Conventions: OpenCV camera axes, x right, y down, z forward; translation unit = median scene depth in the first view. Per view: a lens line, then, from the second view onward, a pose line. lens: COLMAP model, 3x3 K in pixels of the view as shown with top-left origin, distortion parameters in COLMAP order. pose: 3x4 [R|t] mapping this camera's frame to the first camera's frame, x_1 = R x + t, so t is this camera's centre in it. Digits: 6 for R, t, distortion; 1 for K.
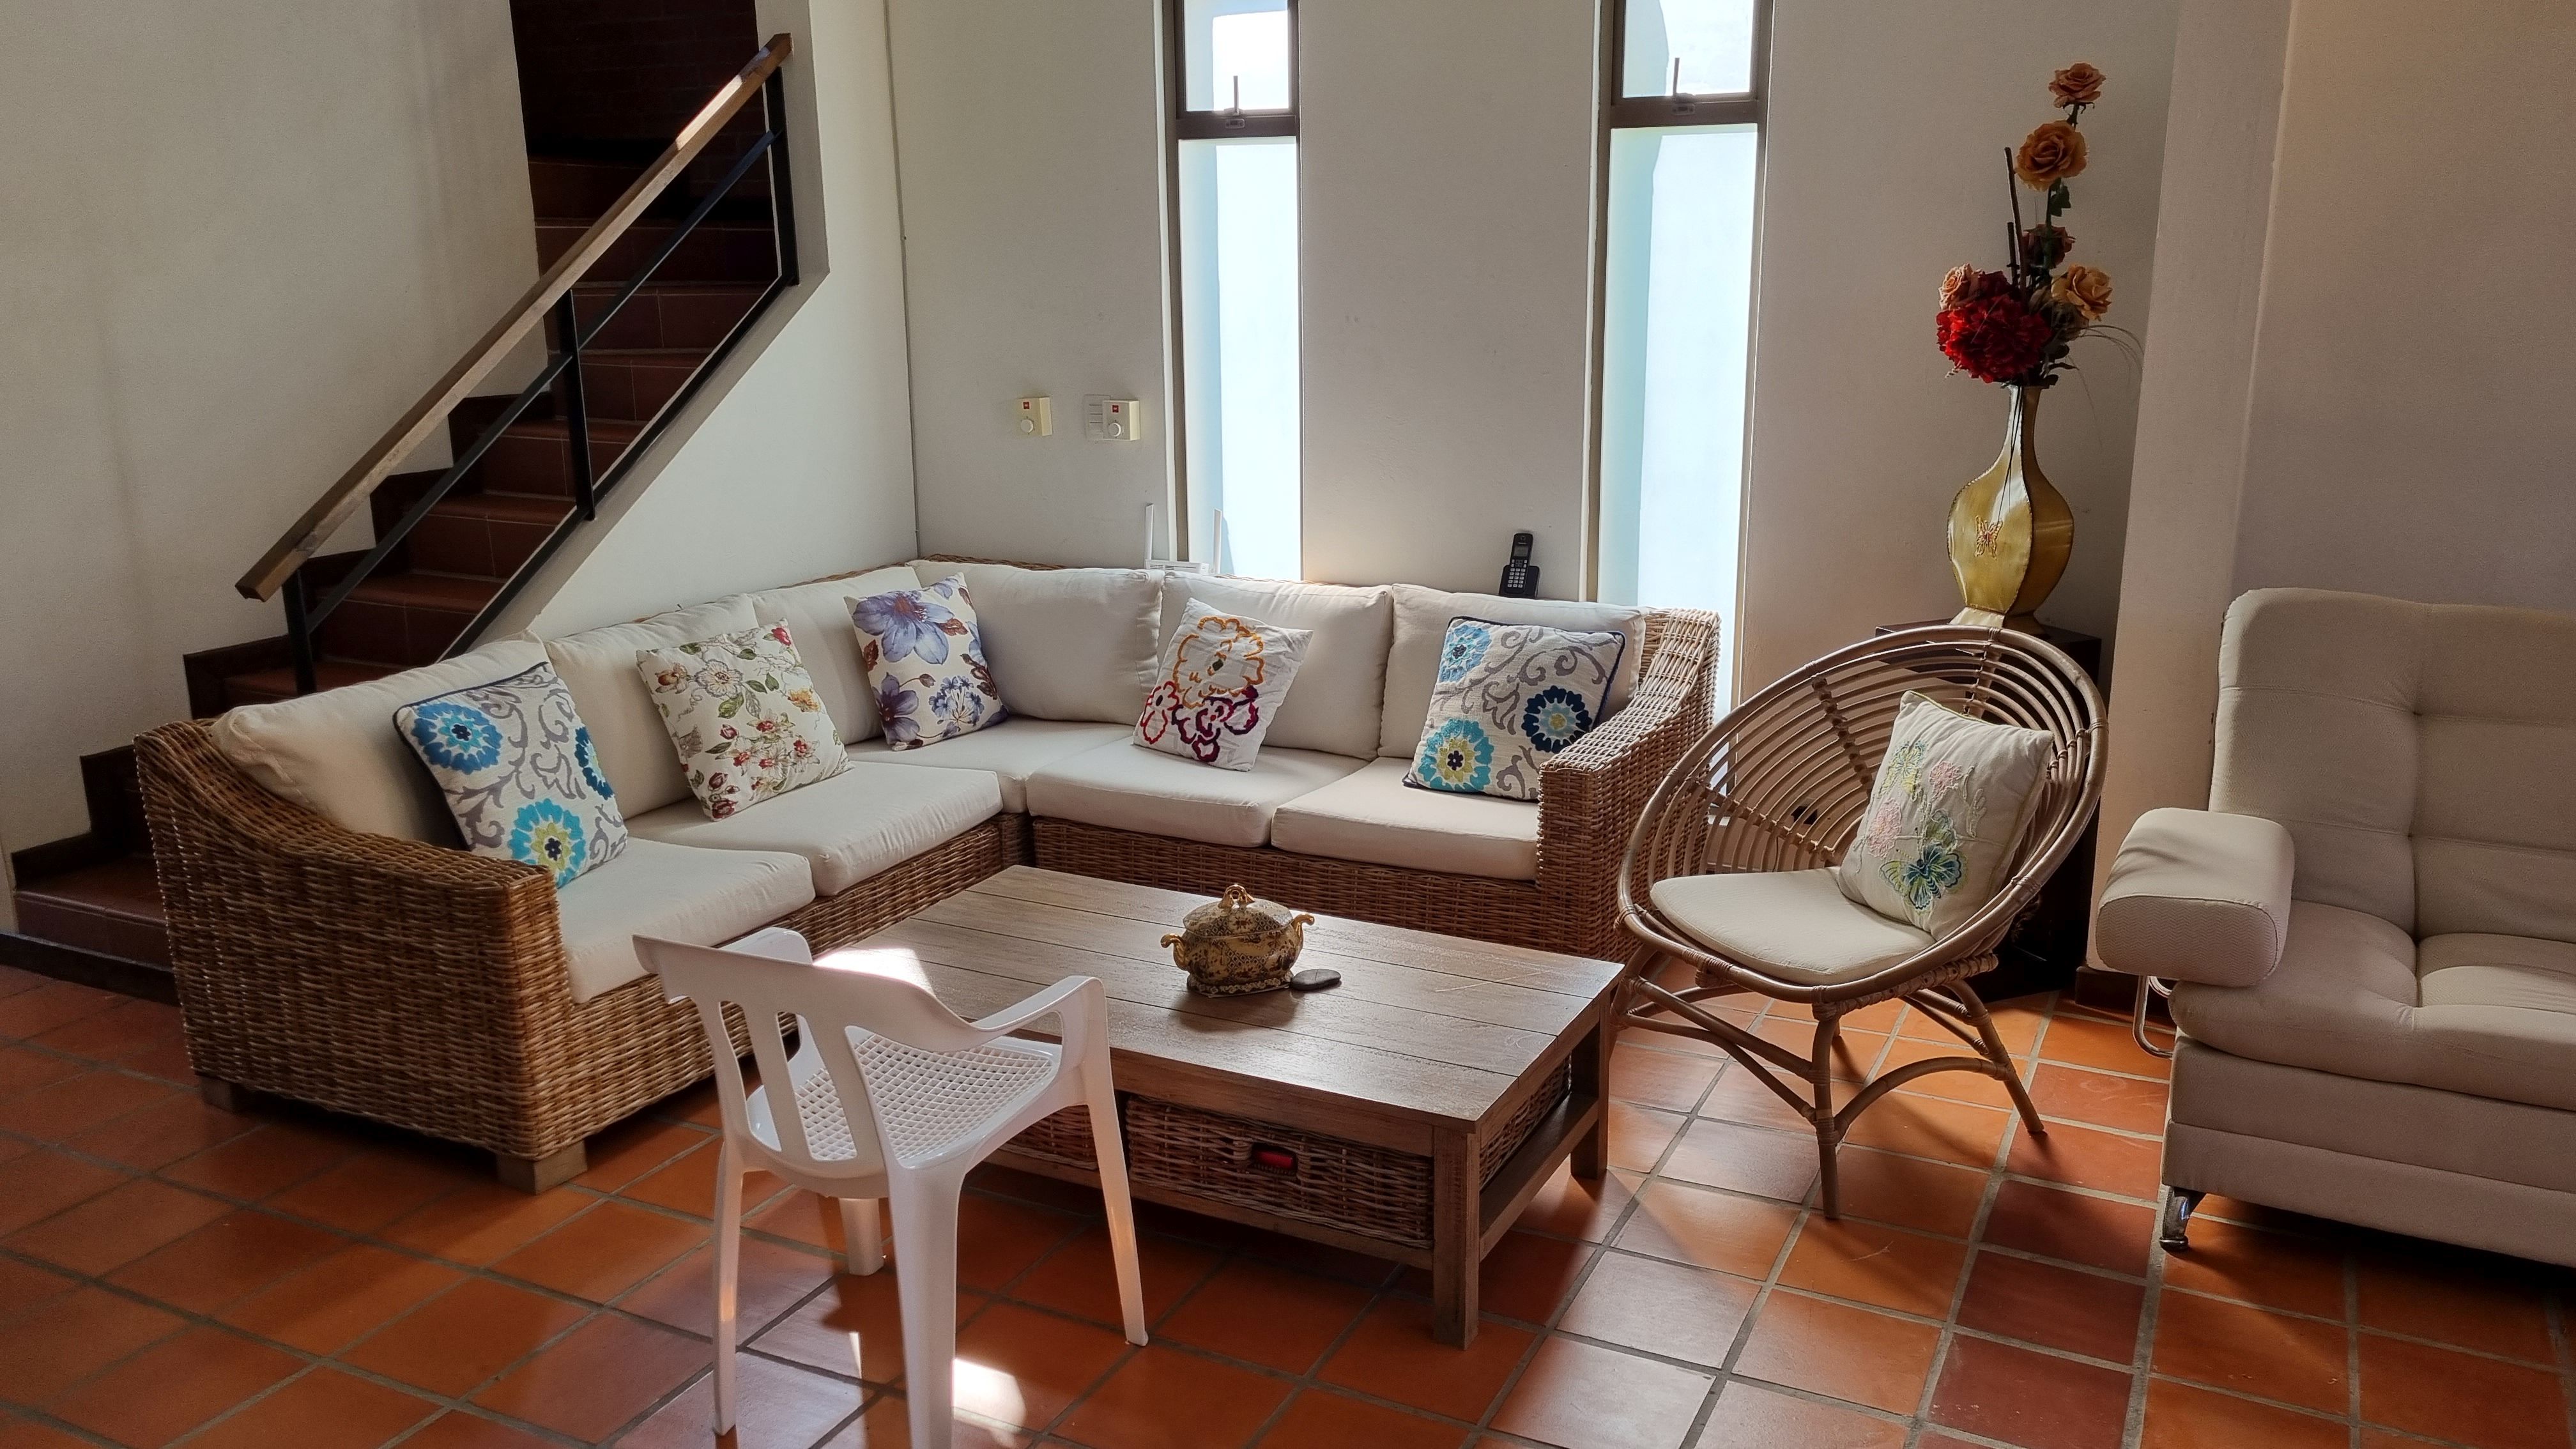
lens RADIAL K [[1952.7, 0, 1321.7], [0, 1952.7, 711.2], [0, 0, 1]] dist [0.044452, 0.003017]
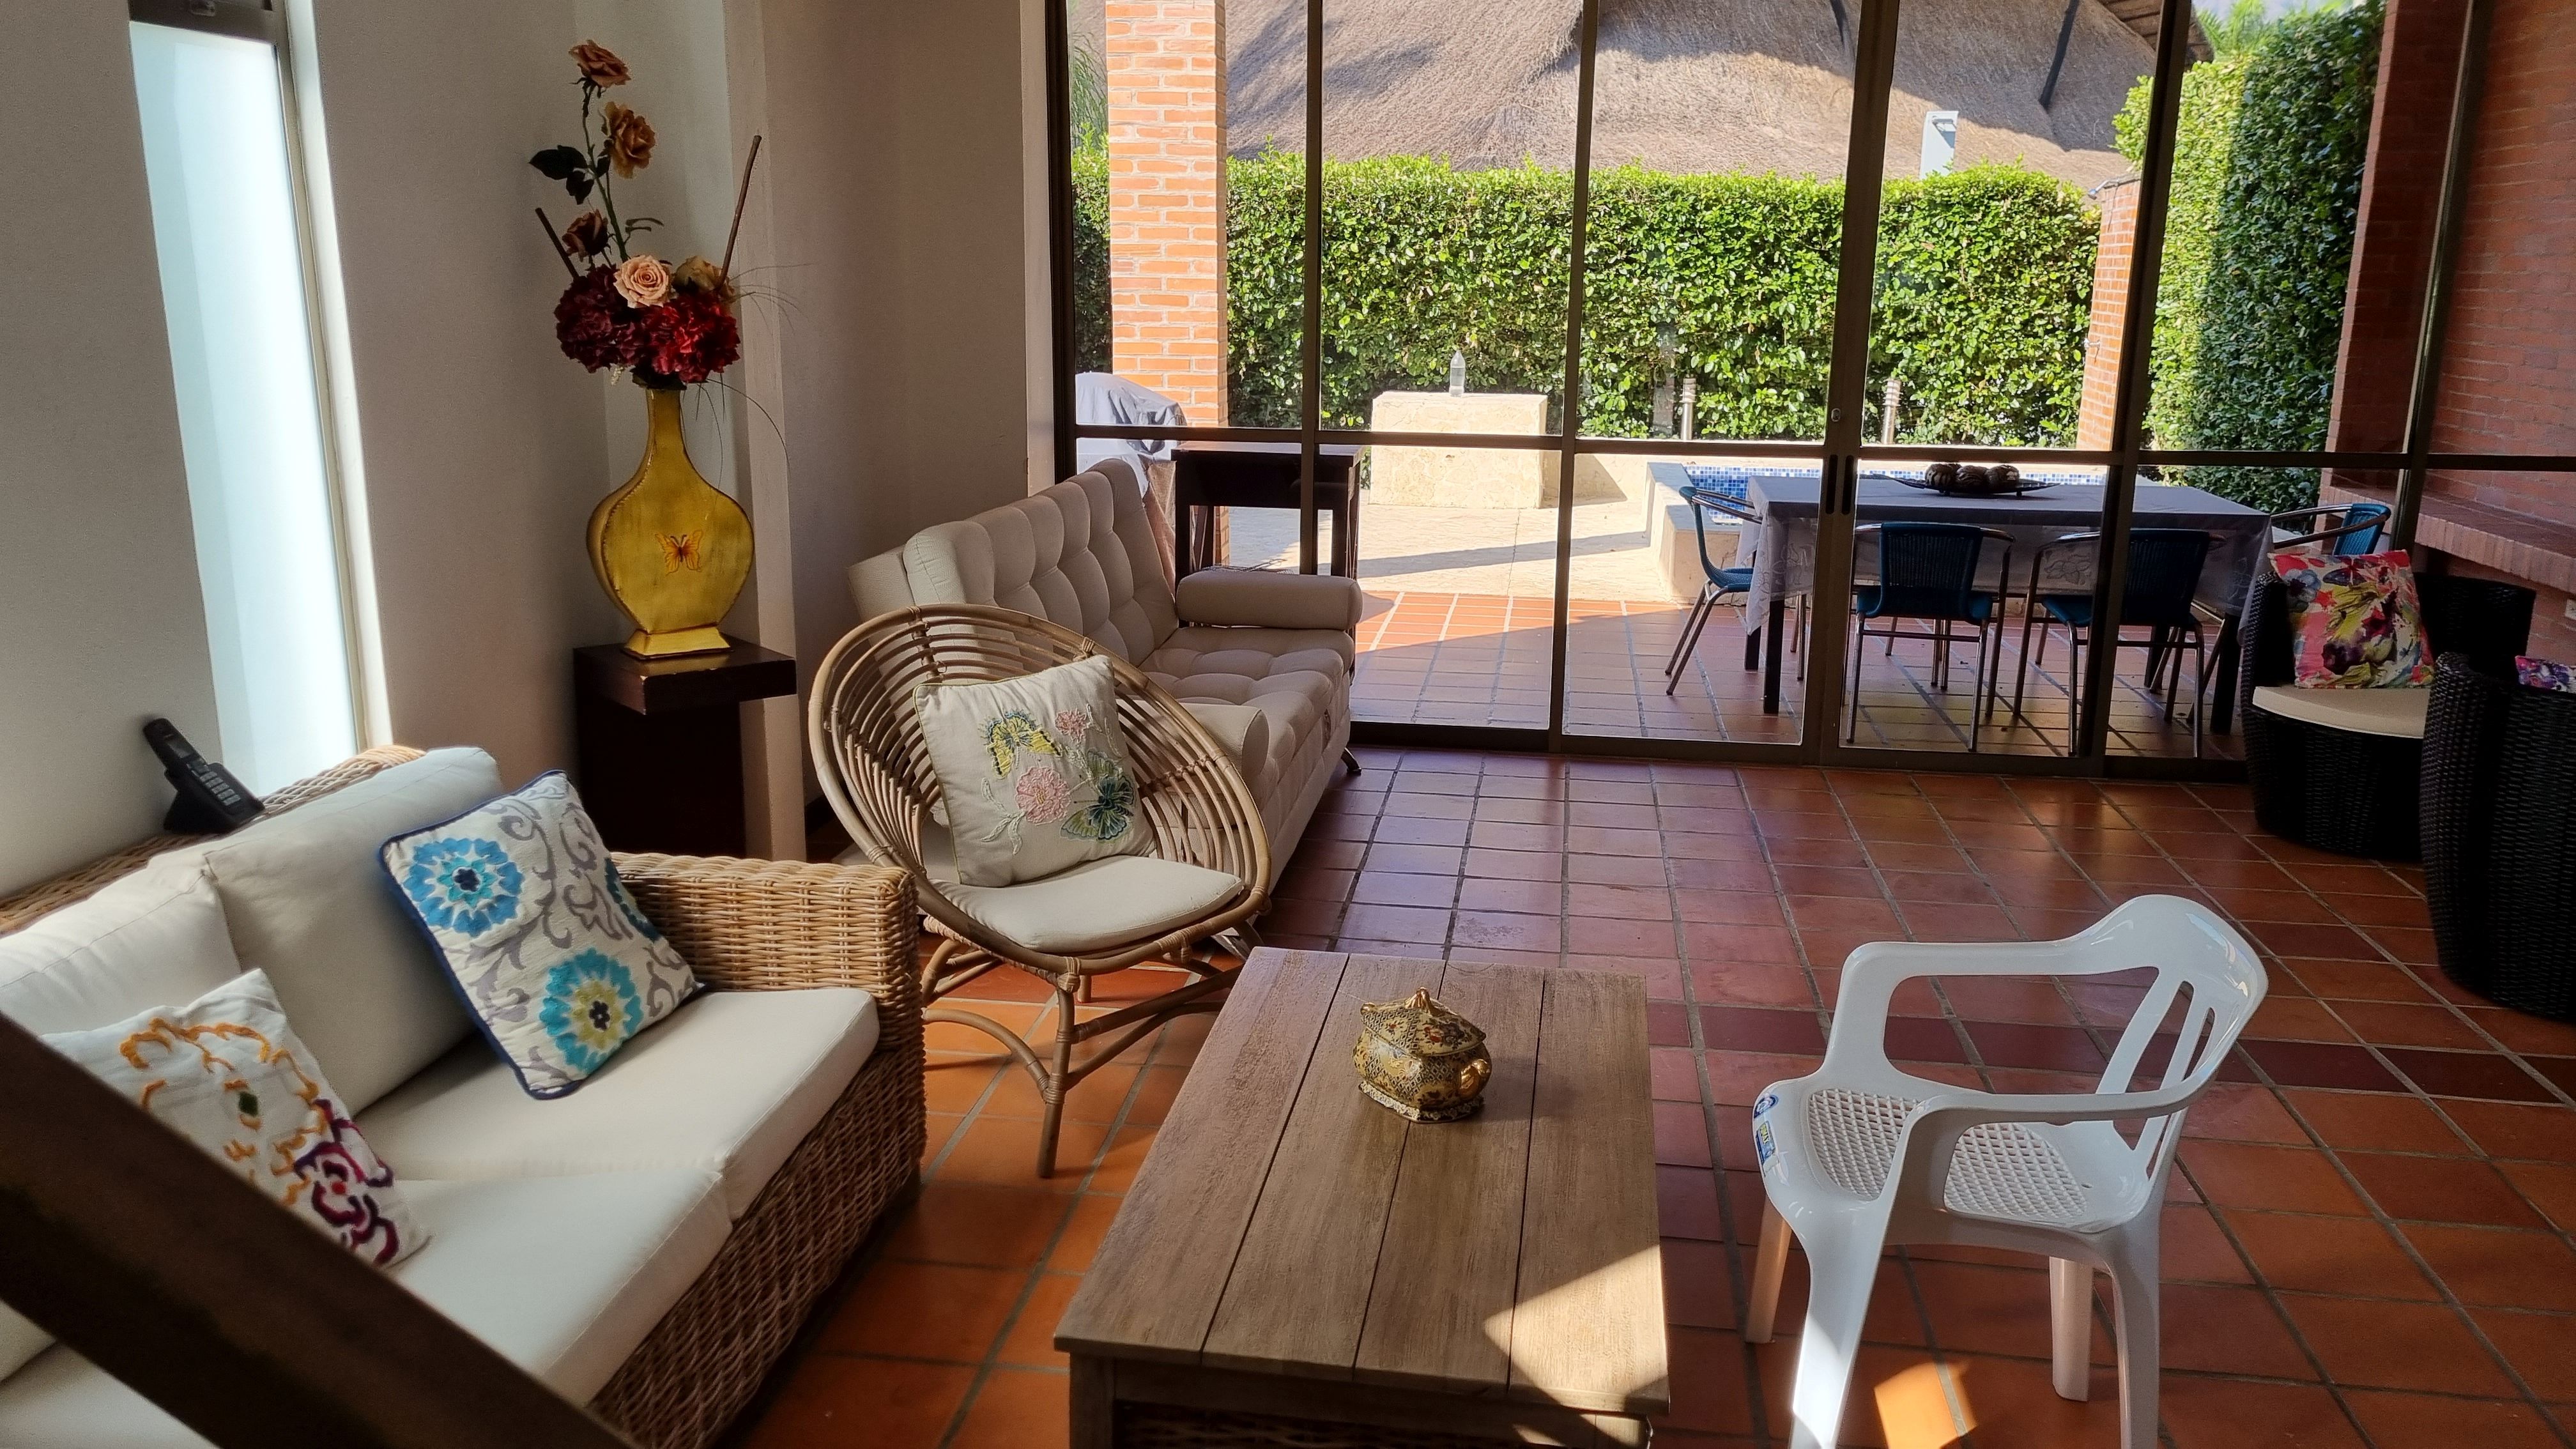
lens RADIAL K [[1952.7, 0, 1321.7], [0, 1952.7, 711.2], [0, 0, 1]] dist [0.044452, 0.003017]
pose [[-0.319780, -0.212164, 0.923432, -0.585913], [0.210163, 0.934447, 0.287473, -0.205264], [-0.923890, 0.286000, -0.254229, 0.909237]]
